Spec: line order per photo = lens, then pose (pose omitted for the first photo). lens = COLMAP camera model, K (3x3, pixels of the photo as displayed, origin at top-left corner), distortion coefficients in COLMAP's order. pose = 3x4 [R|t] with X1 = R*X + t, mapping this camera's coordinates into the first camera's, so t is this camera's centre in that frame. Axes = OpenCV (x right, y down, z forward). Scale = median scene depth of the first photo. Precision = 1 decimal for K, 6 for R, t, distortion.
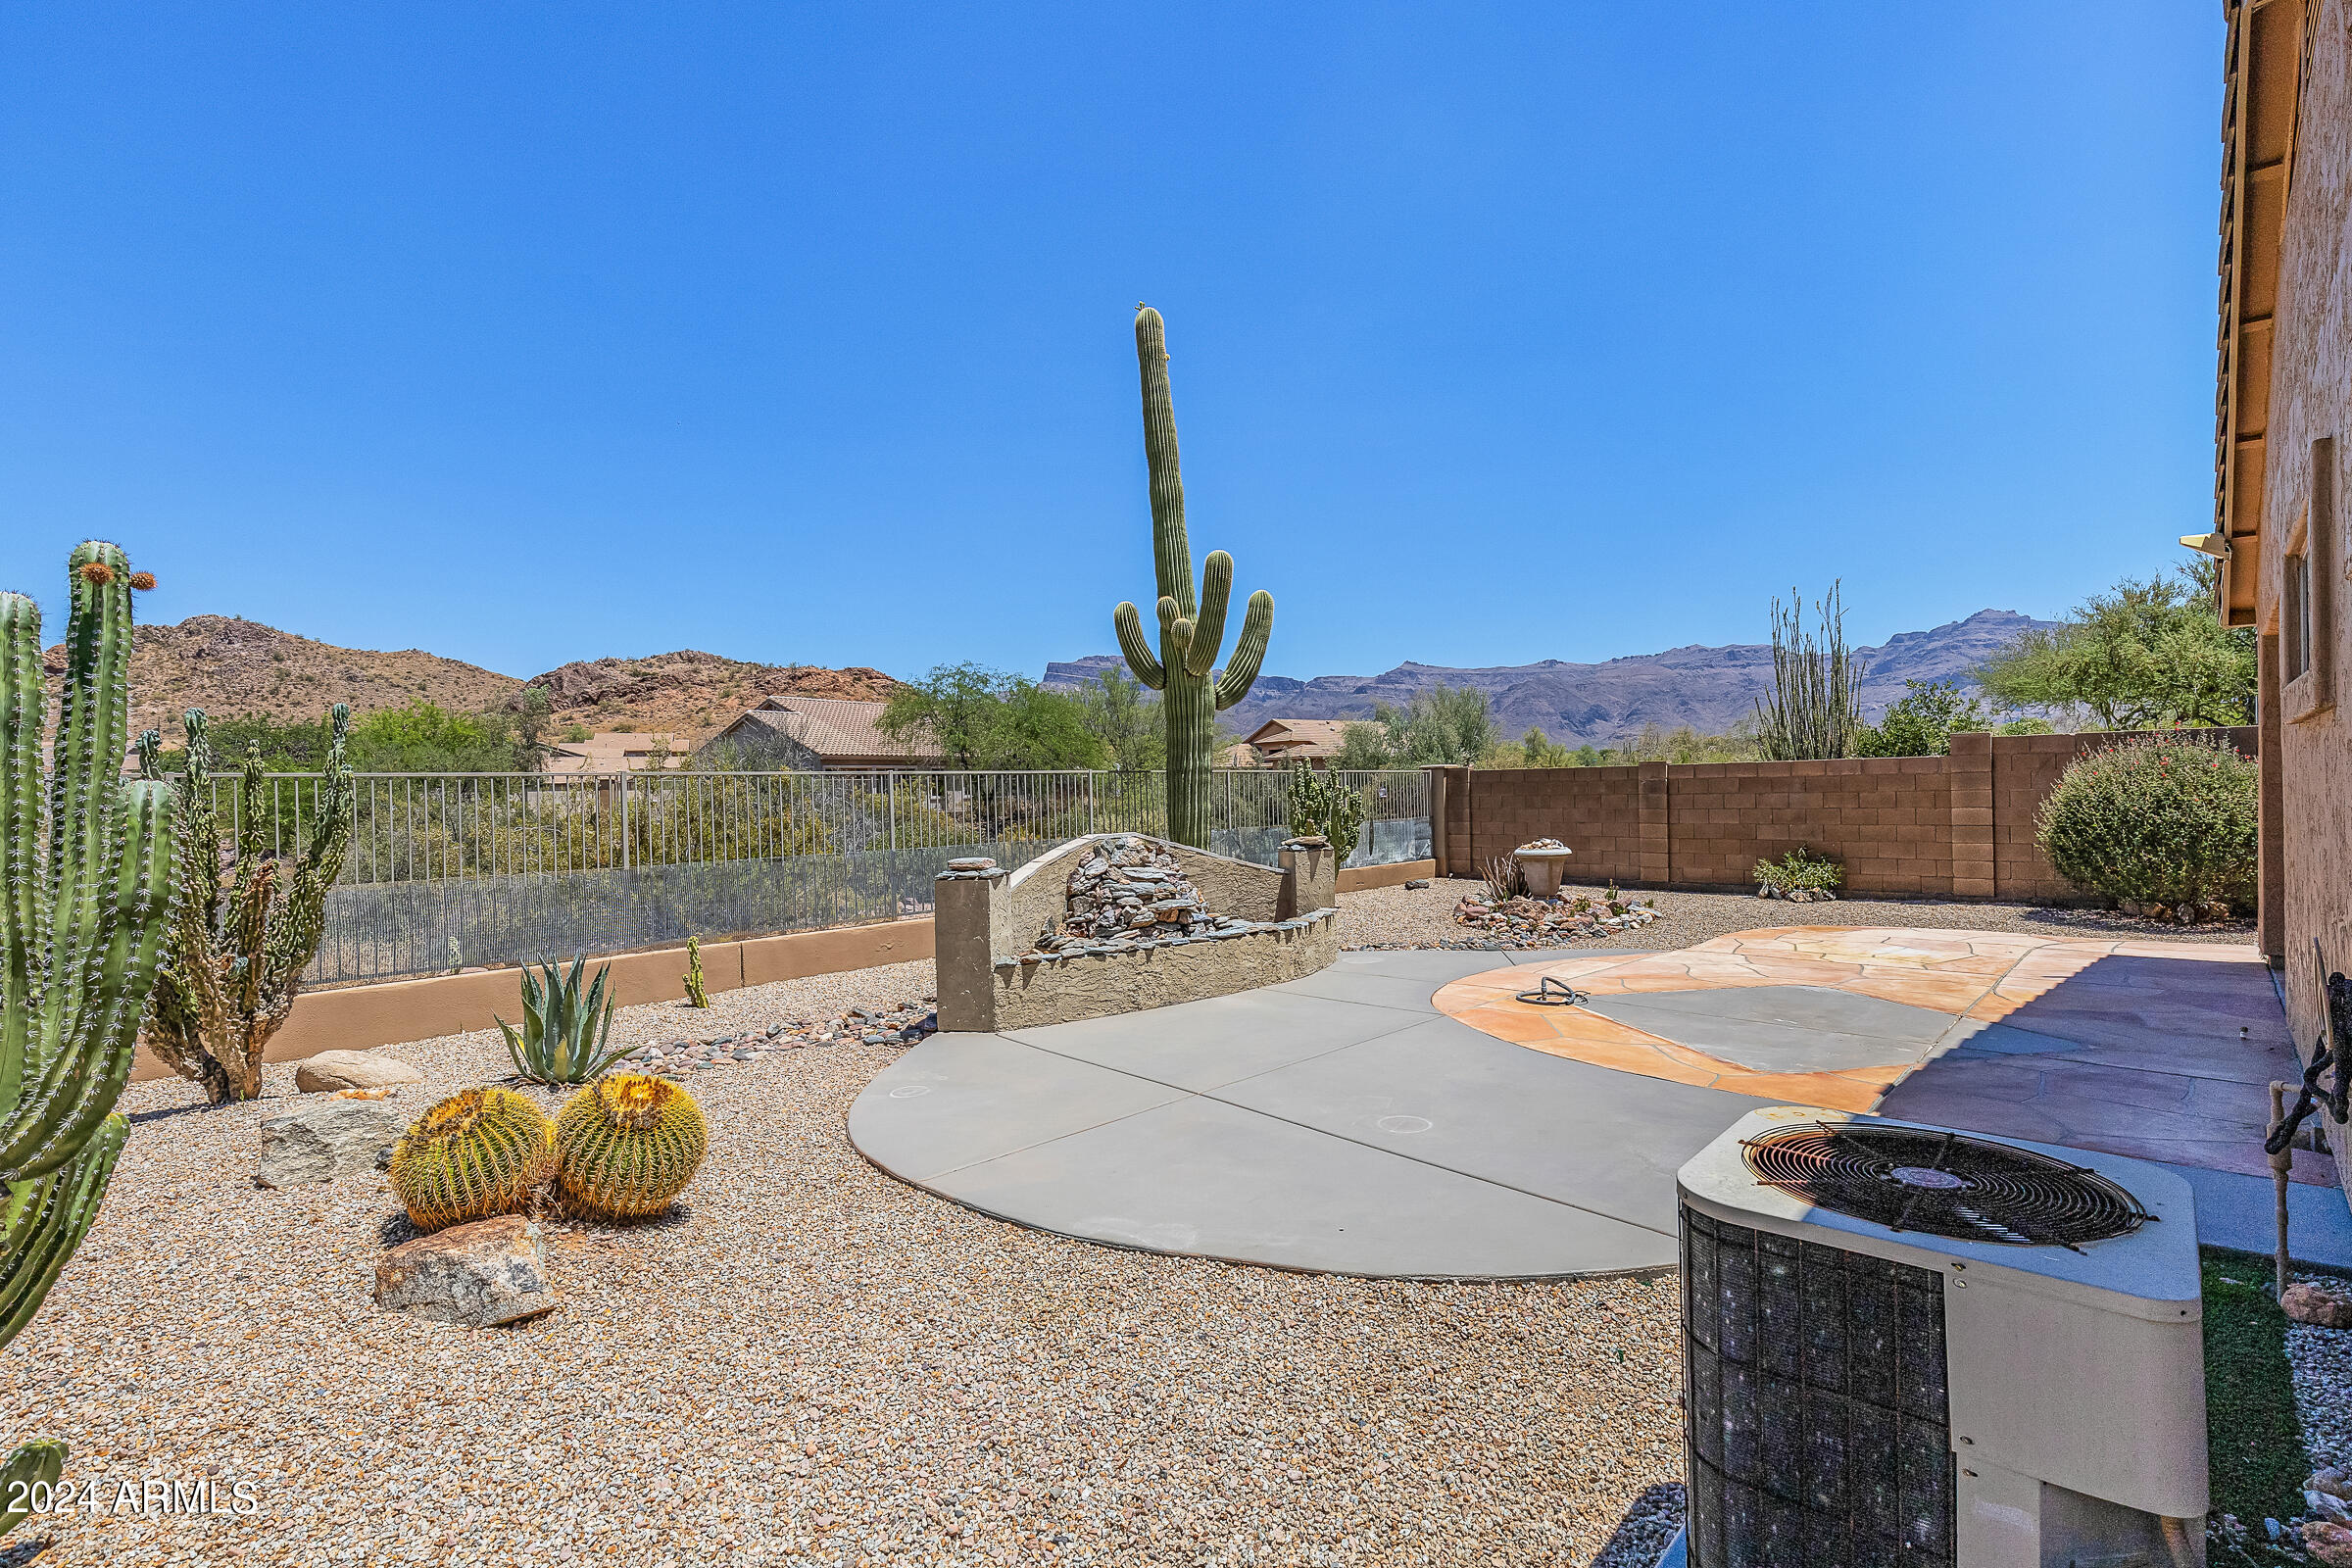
lens RADIAL K [[1121.4, 0, 1176.8], [0, 1121.4, 784.8], [0, 0, 1]] dist [-0.000052, 0.000000]
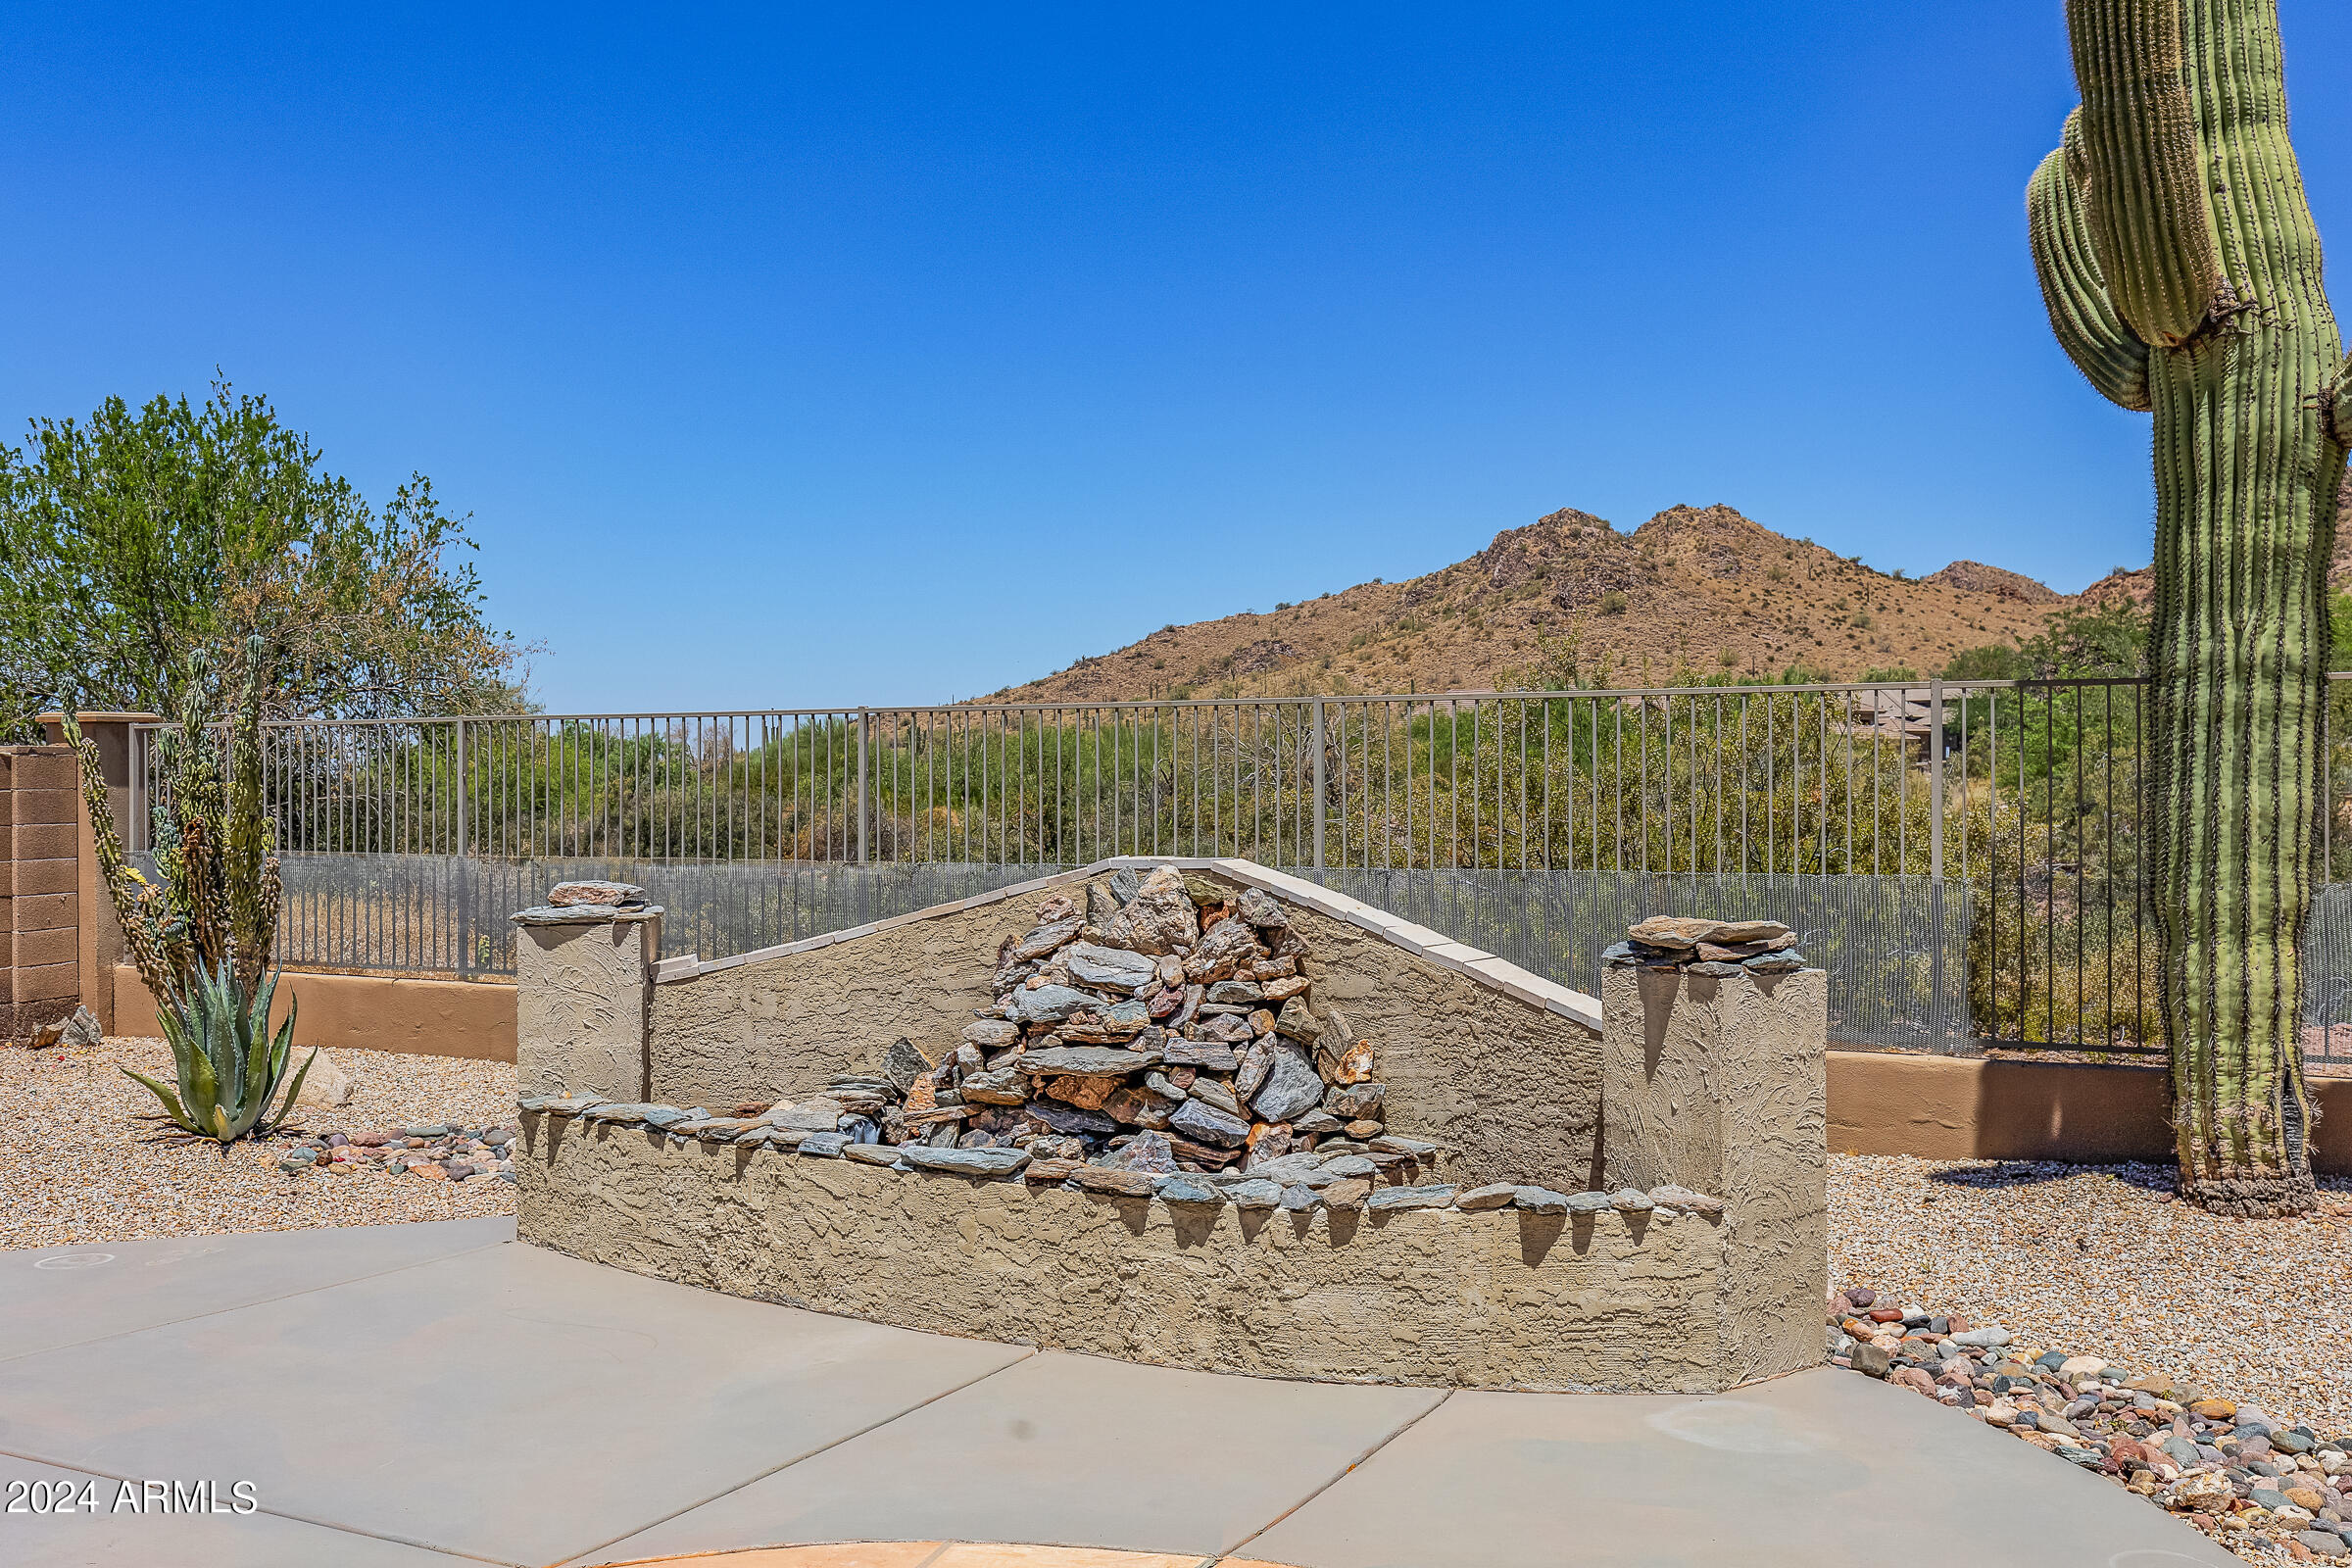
lens RADIAL K [[2084.3, 0, 1176.2], [0, 2084.3, 782.2], [0, 0, 1]] dist [0.000388, 0.000078]
pose [[0.300264, 0.031314, -0.953342, 0.680978], [0.001832, 0.999440, 0.033405, -0.004850], [0.953854, -0.011777, 0.300038, 0.884123]]
